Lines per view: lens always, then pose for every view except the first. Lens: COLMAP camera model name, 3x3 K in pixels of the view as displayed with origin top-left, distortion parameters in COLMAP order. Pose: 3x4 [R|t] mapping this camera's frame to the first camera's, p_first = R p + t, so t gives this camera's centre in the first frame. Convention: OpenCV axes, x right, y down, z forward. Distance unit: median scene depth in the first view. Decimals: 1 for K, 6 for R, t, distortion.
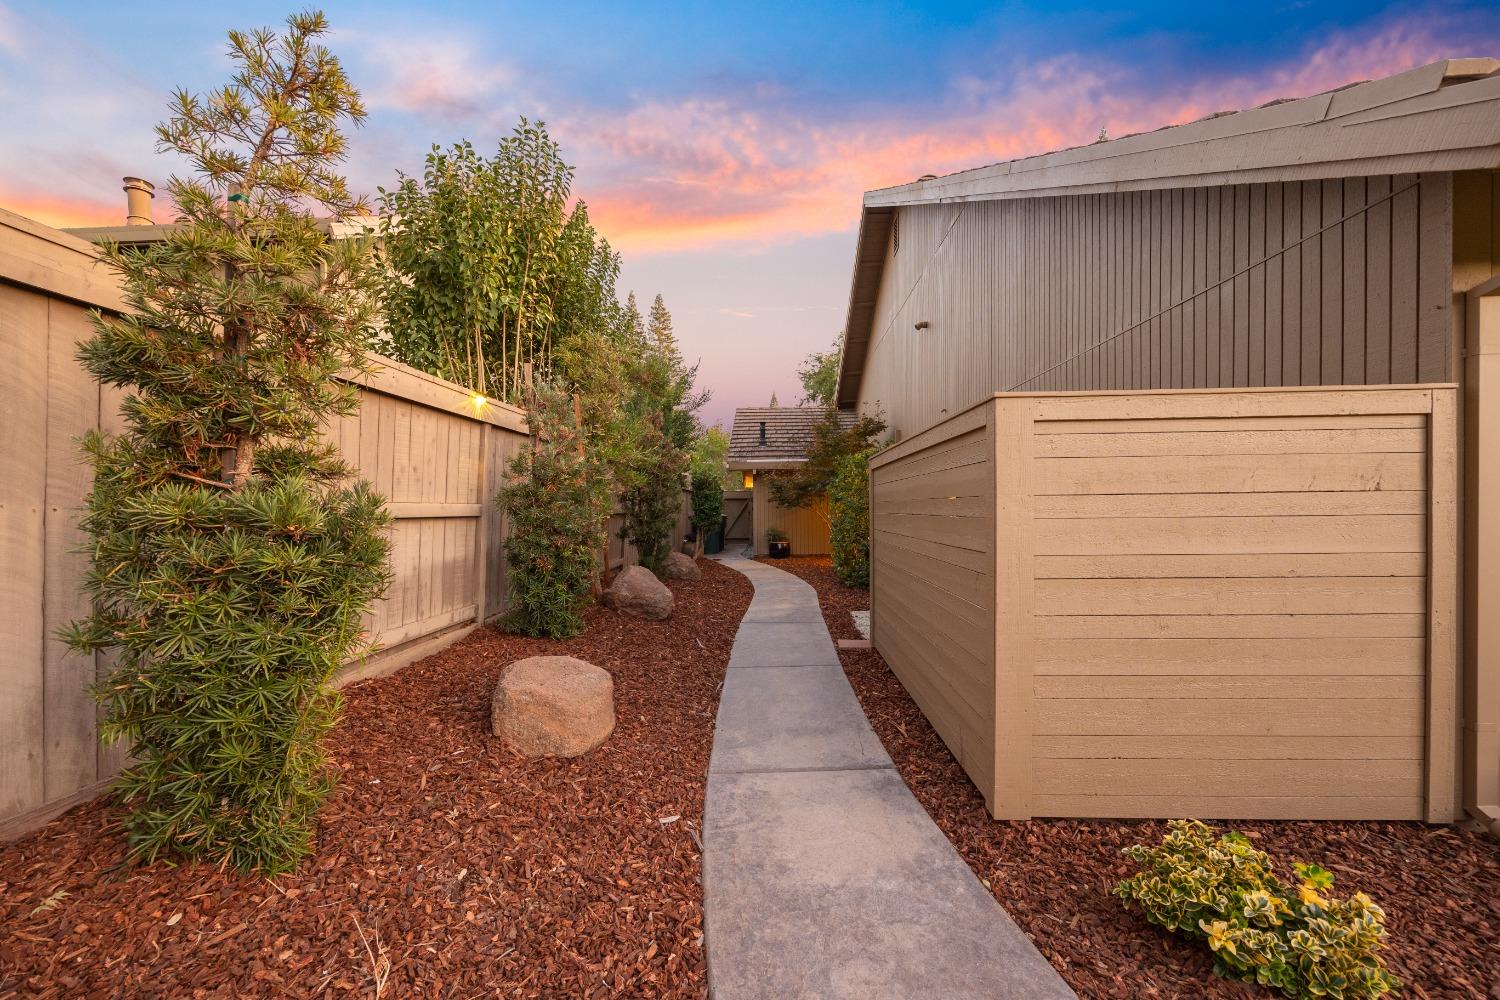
lens RADIAL K [[606.1, 0, 747.7], [0, 606.1, 505.7], [0, 0, 1]] dist [0.000042, -0.000016]
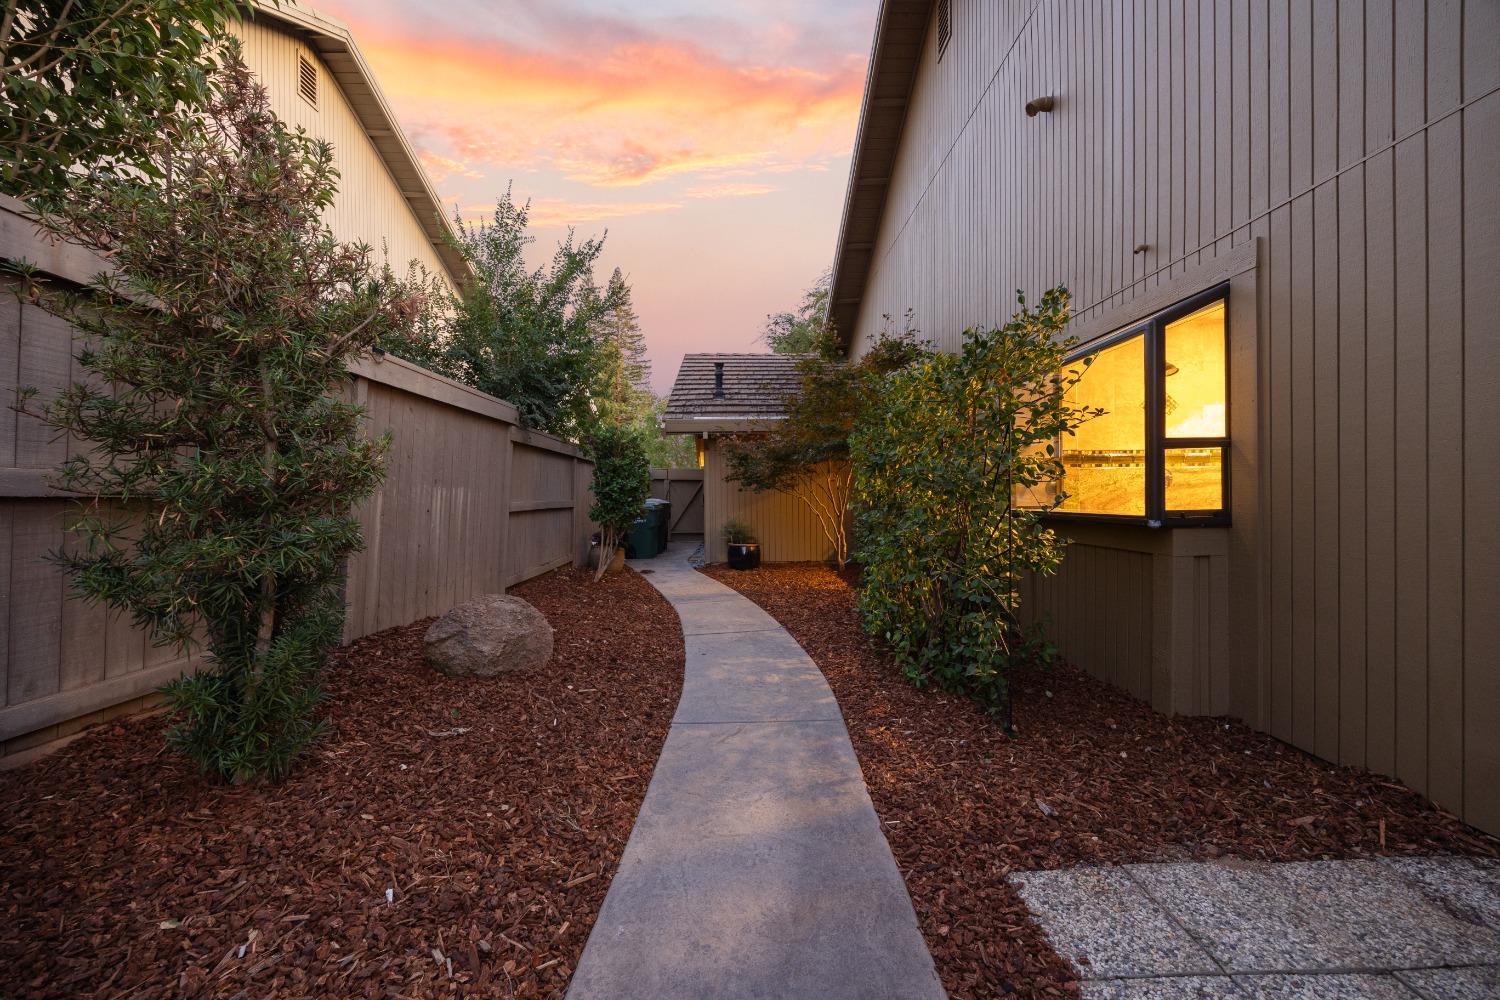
lens RADIAL K [[606.1, 0, 750.1], [0, 606.1, 496.8], [0, 0, 1]] dist [0.000042, -0.000016]
pose [[0.998125, 0.001907, 0.061185, 0.019724], [-0.002318, 0.999975, 0.006641, 0.005119], [-0.061171, -0.006770, 0.998104, 0.352854]]
